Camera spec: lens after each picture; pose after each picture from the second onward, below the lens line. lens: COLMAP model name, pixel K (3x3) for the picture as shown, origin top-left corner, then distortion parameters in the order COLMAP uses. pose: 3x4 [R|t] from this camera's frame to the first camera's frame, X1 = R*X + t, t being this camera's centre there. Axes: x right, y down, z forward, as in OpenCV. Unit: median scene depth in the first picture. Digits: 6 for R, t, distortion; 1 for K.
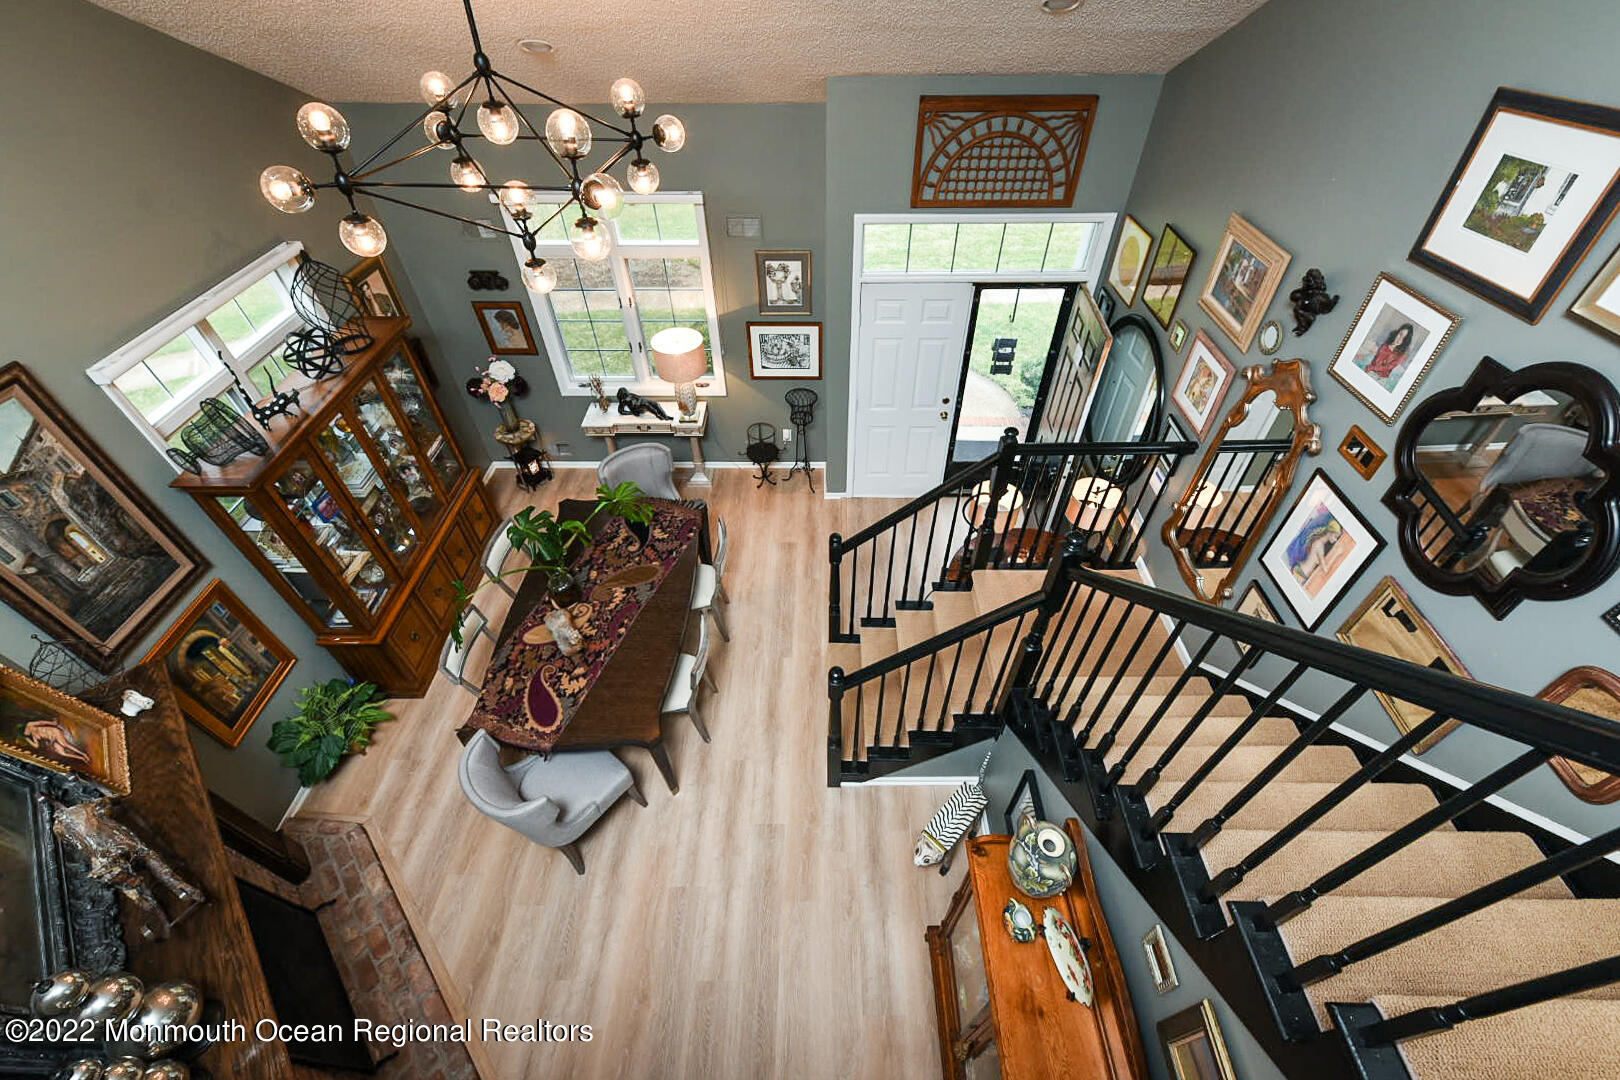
lens RADIAL K [[656.6, 0, 802.8], [0, 656.6, 531.7], [0, 0, 1]] dist [0.001762, -0.000727]
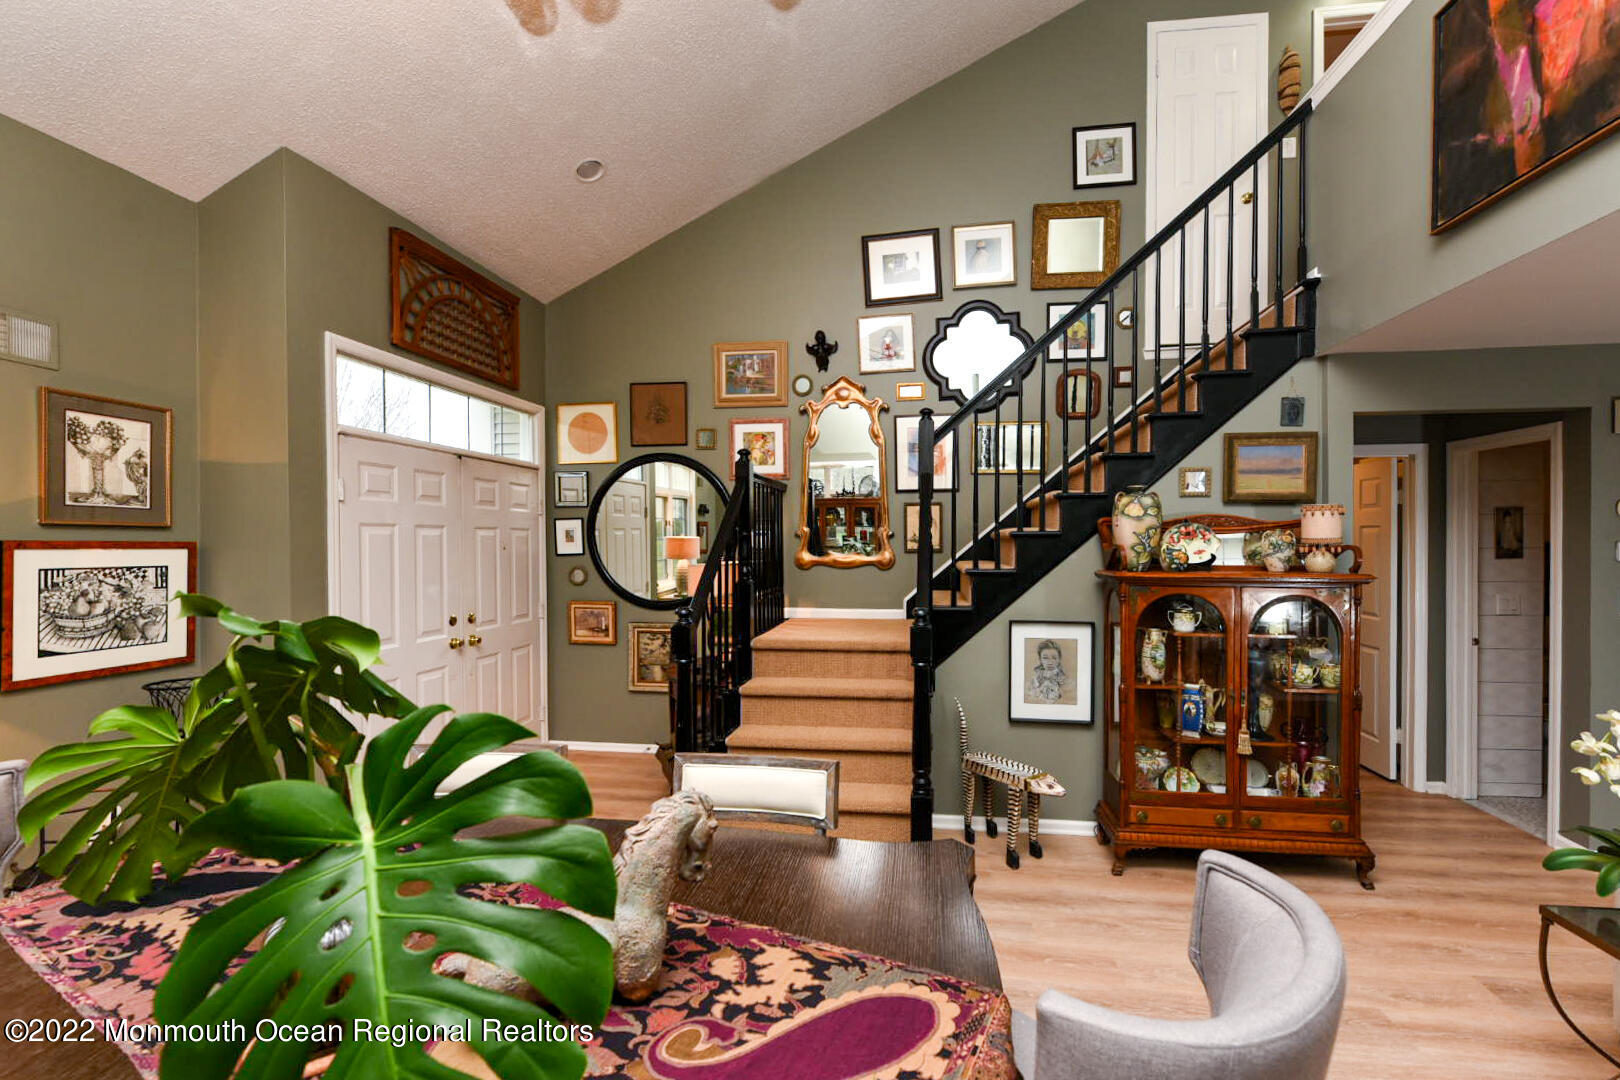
lens RADIAL K [[723.3, 0, 805.2], [0, 723.3, 586.3], [0, 0, 1]] dist [-0.002474, -0.000880]
pose [[0.100640, 0.034797, 0.994314, -0.673305], [0.693326, 0.714312, -0.095173, 0.147513], [-0.713562, 0.698962, 0.047763, 0.848973]]
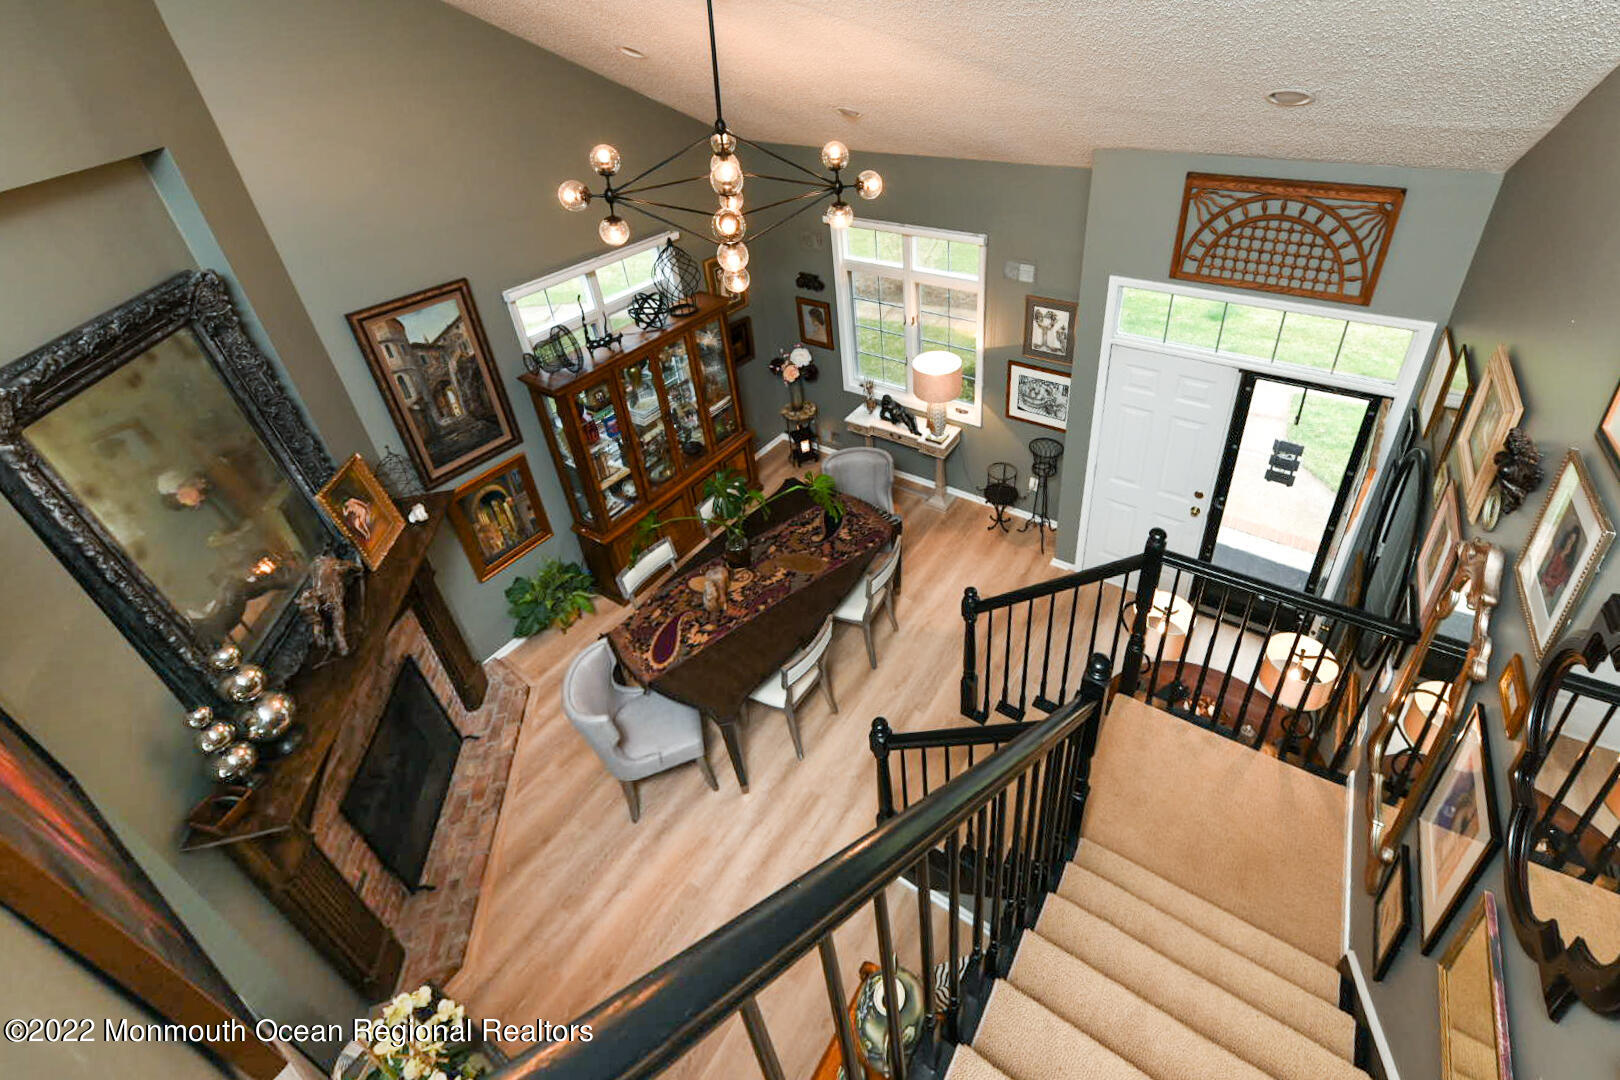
lens RADIAL K [[704.7, 0, 856.2], [0, 704.7, 406.2], [0, 0, 1]] dist [0.002646, -0.000453]
pose [[0.851177, 0.236052, -0.468805, 0.312279], [-0.336076, 0.931171, -0.141329, -0.039006], [0.403176, 0.277850, 0.871922, 0.008364]]
